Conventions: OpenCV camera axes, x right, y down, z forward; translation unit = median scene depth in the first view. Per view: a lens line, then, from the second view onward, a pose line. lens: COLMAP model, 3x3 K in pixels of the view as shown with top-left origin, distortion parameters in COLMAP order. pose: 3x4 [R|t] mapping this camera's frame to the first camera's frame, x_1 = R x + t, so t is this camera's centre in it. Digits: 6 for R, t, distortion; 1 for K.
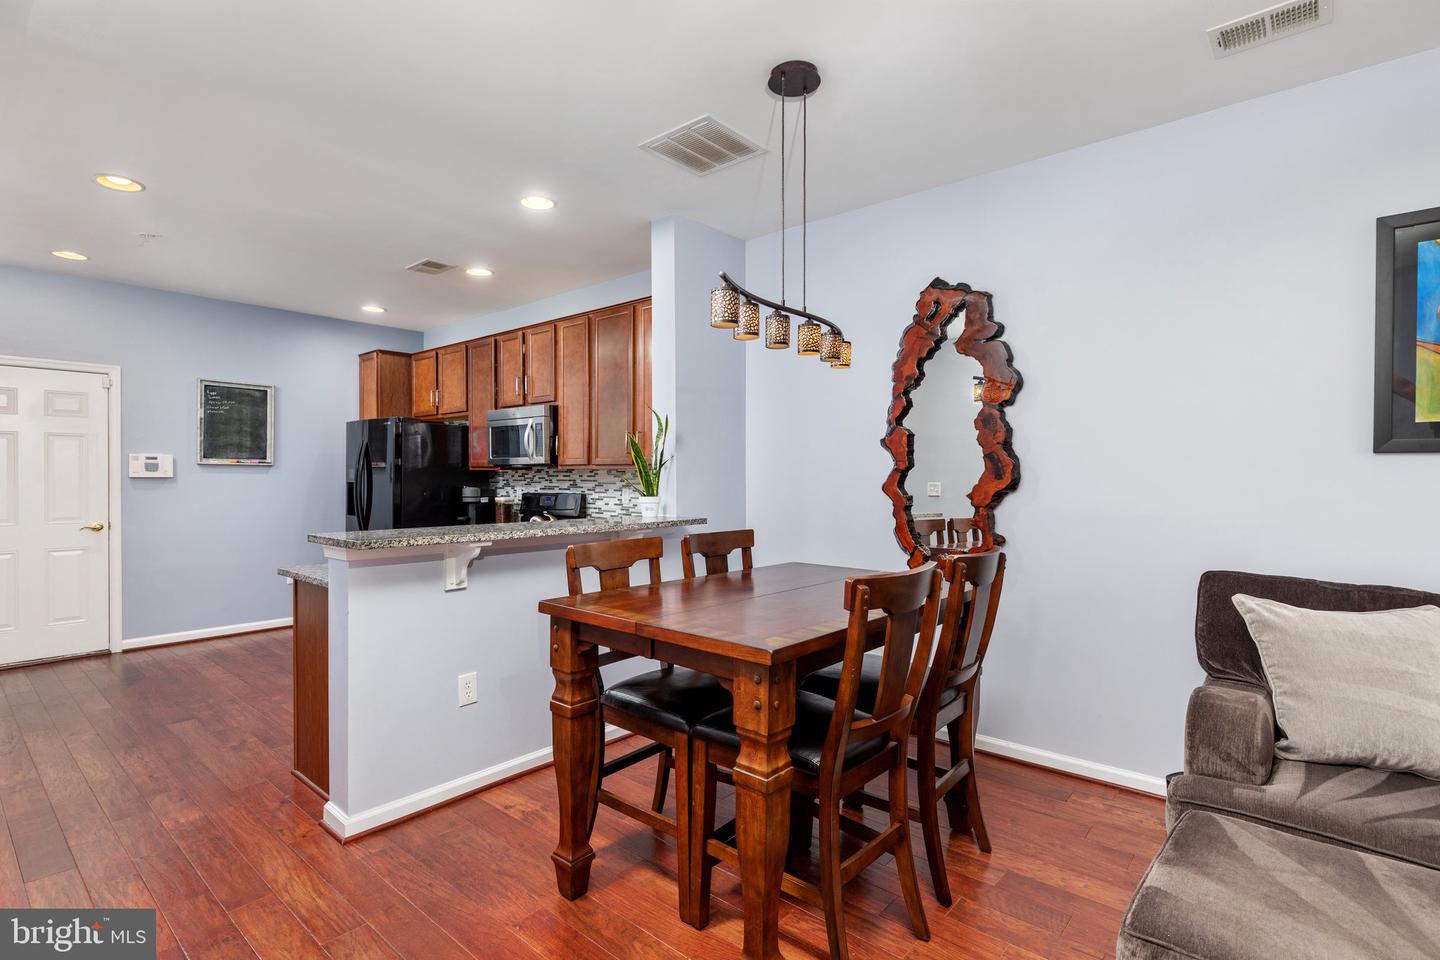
lens RADIAL K [[693.1, 0, 722.9], [0, 693.1, 475.9], [0, 0, 1]] dist [0.004127, -0.001733]
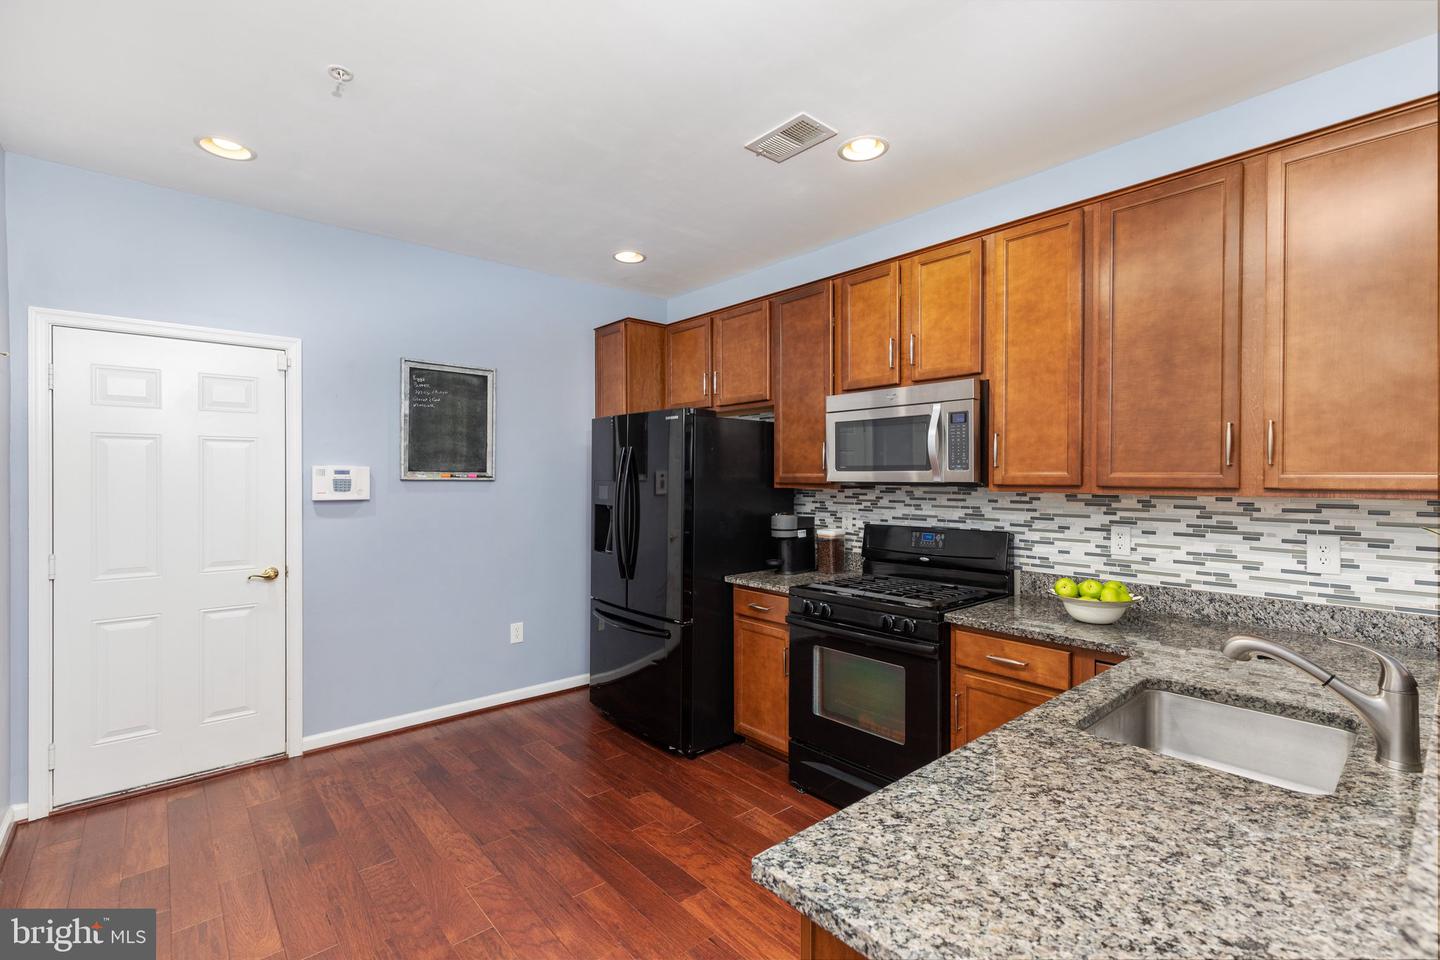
lens RADIAL K [[639.5, 0, 722.8], [0, 639.5, 476.9], [0, 0, 1]] dist [0.007333, 0.000159]
pose [[0.990848, -0.000343, -0.134985, -0.373661], [0.000091, 0.999998, -0.001877, -0.020338], [0.134986, 0.001848, 0.990846, 0.433313]]
